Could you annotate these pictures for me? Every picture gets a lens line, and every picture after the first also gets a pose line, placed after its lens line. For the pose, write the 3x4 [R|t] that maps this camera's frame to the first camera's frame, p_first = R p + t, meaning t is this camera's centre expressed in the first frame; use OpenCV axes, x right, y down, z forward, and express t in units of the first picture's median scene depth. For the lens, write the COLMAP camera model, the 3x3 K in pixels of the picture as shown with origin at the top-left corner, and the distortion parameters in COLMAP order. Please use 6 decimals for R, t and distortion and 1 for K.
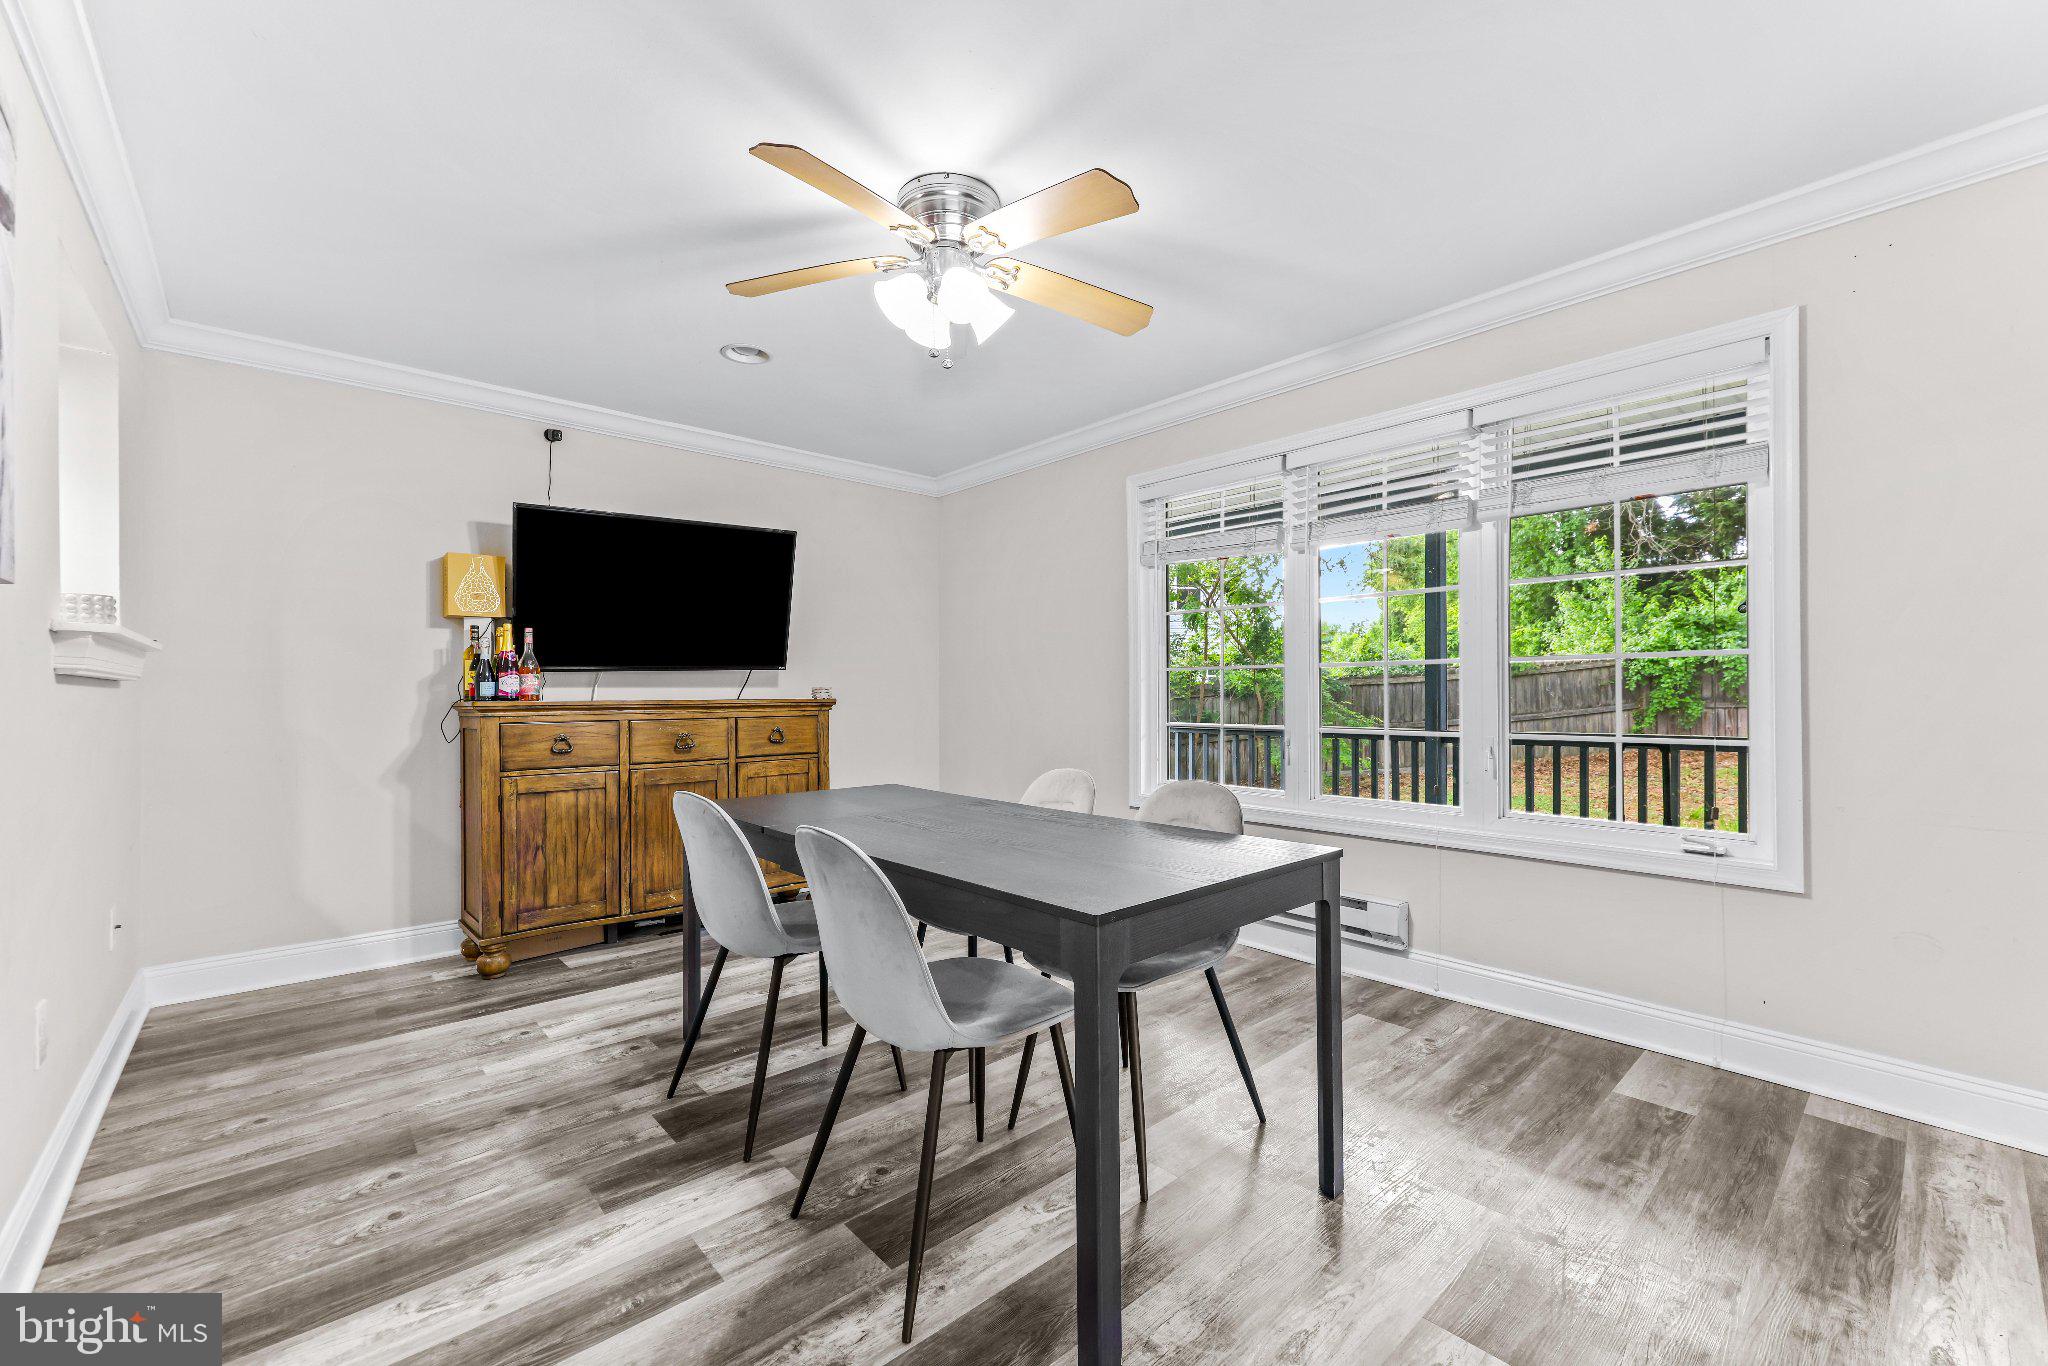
lens RADIAL K [[826.1, 0, 1019.7], [0, 826.1, 690.2], [0, 0, 1]] dist [0.000405, -0.000022]
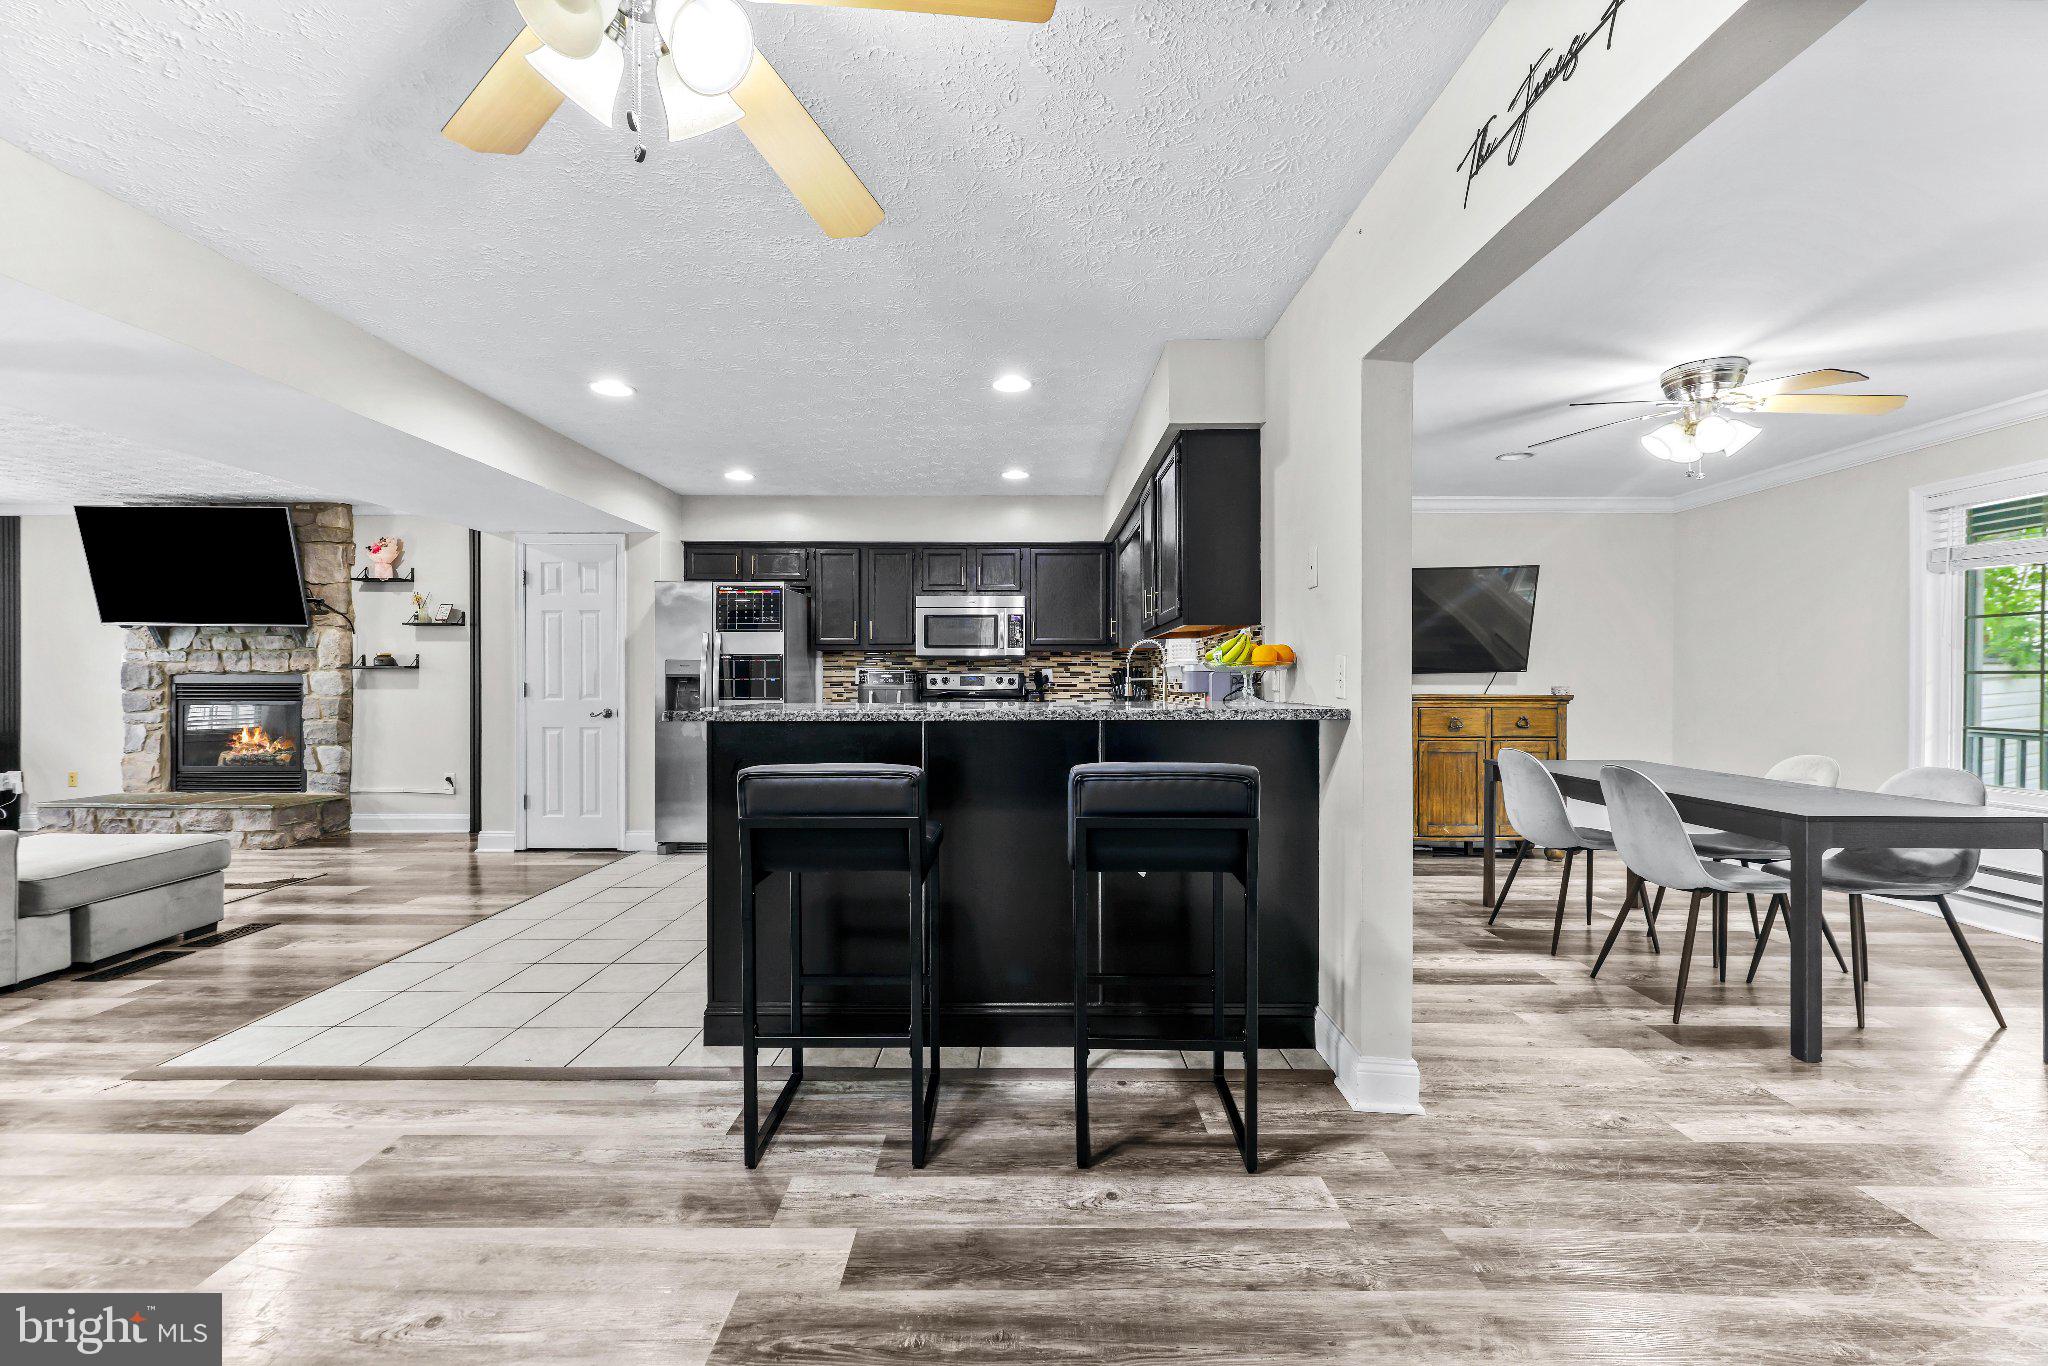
lens RADIAL K [[846.1, 0, 1020.4], [0, 846.1, 682.4], [0, 0, 1]] dist [0.002266, 0.000033]
pose [[0.742307, 0.010546, -0.669977, 0.030739], [-0.007226, 0.999944, 0.007734, -0.023527], [0.670021, -0.000900, 0.742342, -0.963738]]
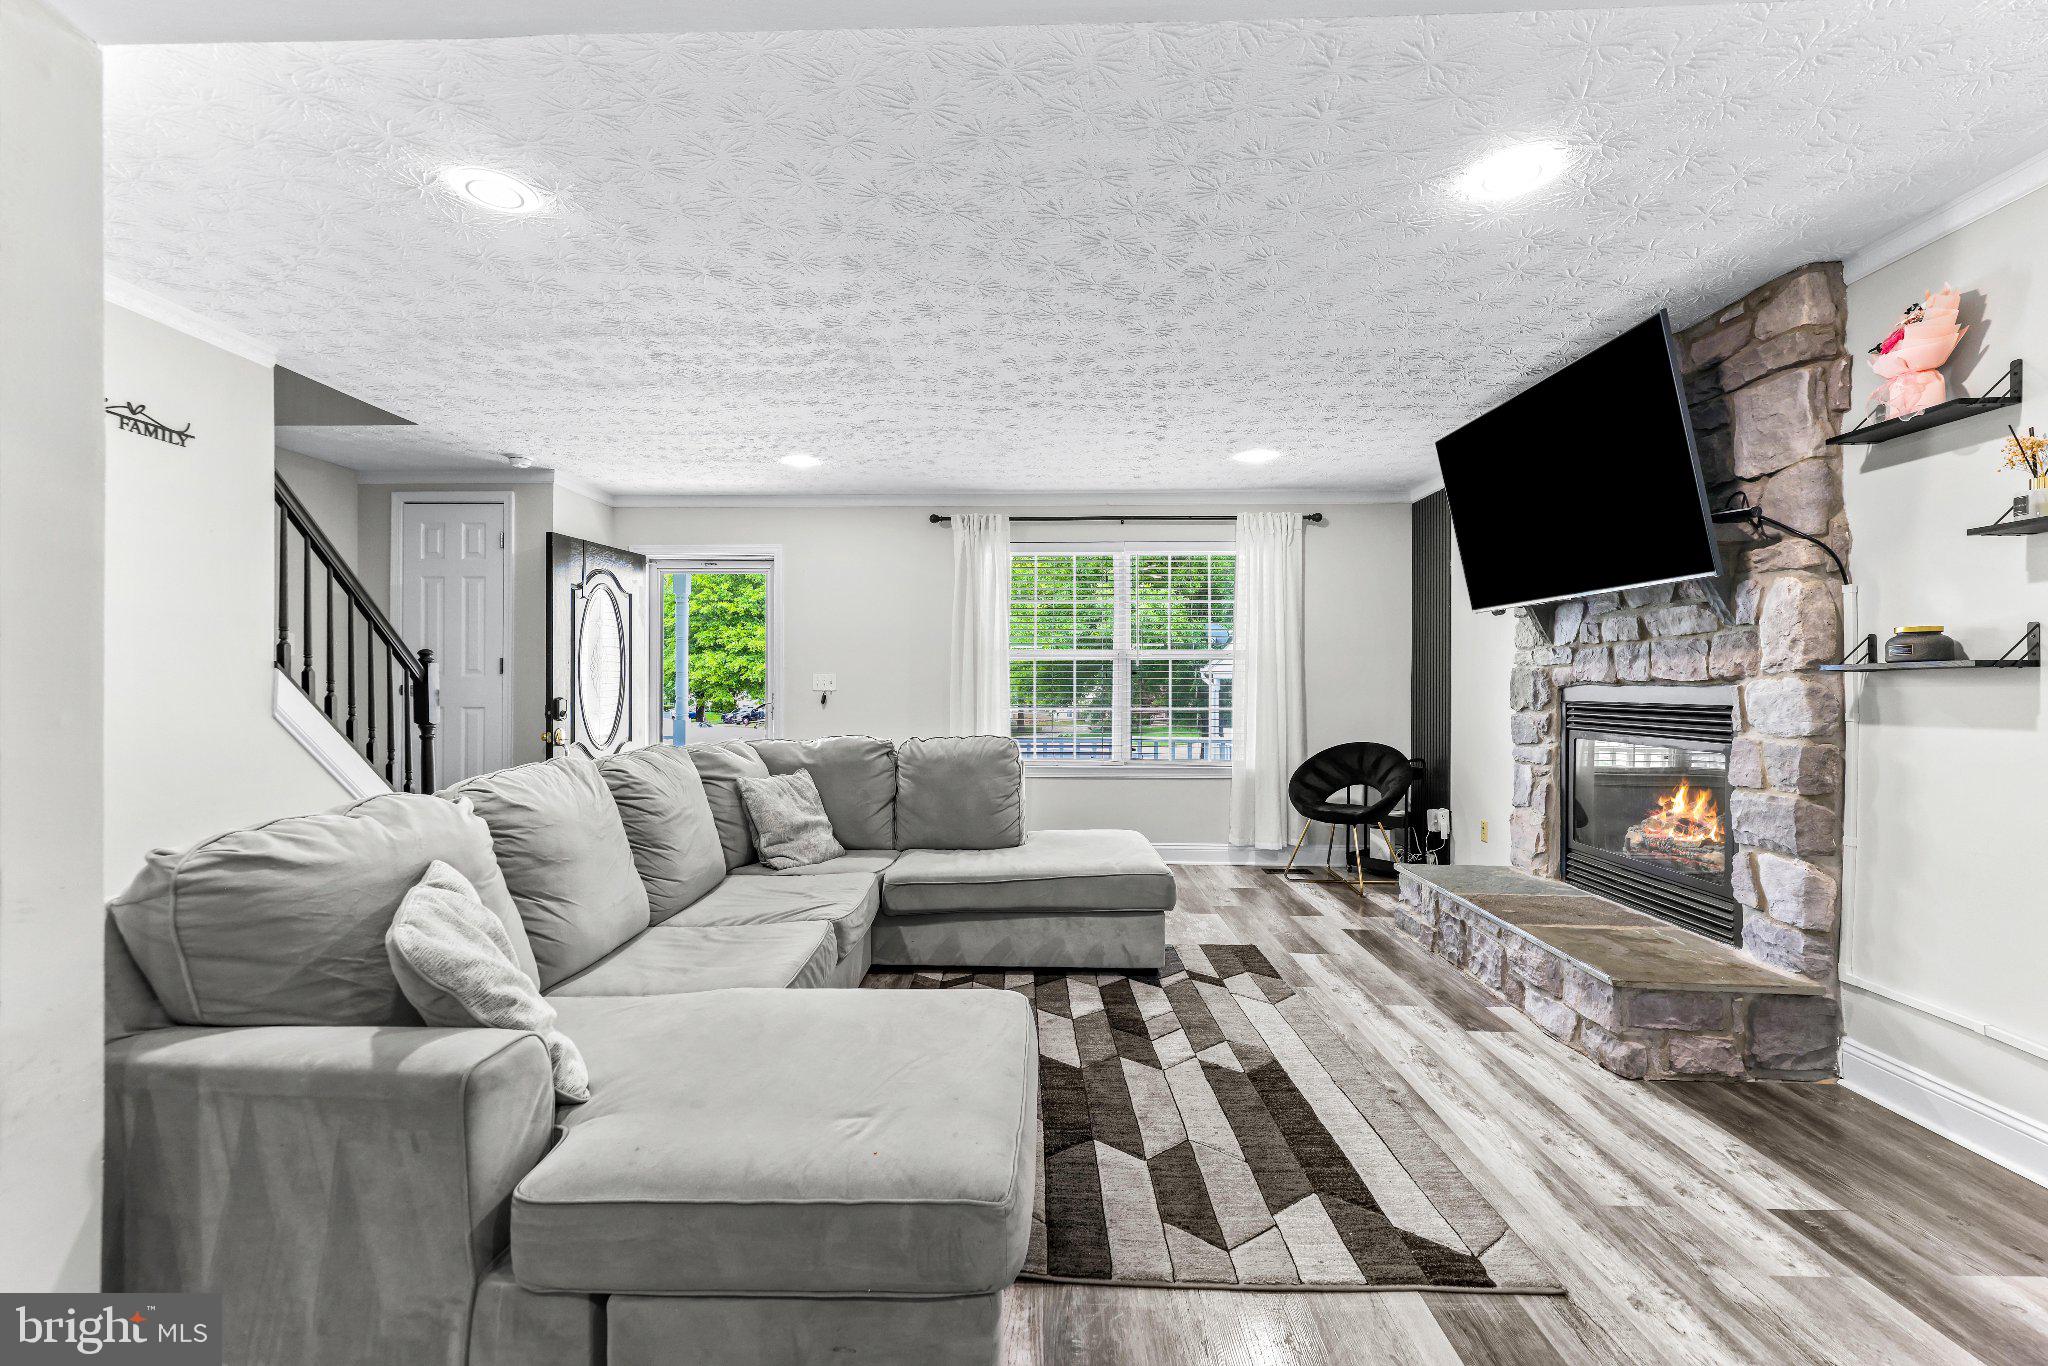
lens RADIAL K [[859.6, 0, 1015.5], [0, 859.6, 681.8], [0, 0, 1]] dist [0.006195, 0.000109]
pose [[-0.690410, 0.001750, -0.723416, -1.880358], [0.002346, 0.999997, 0.000181, -0.020281], [0.723414, -0.001572, -0.690413, -0.376999]]
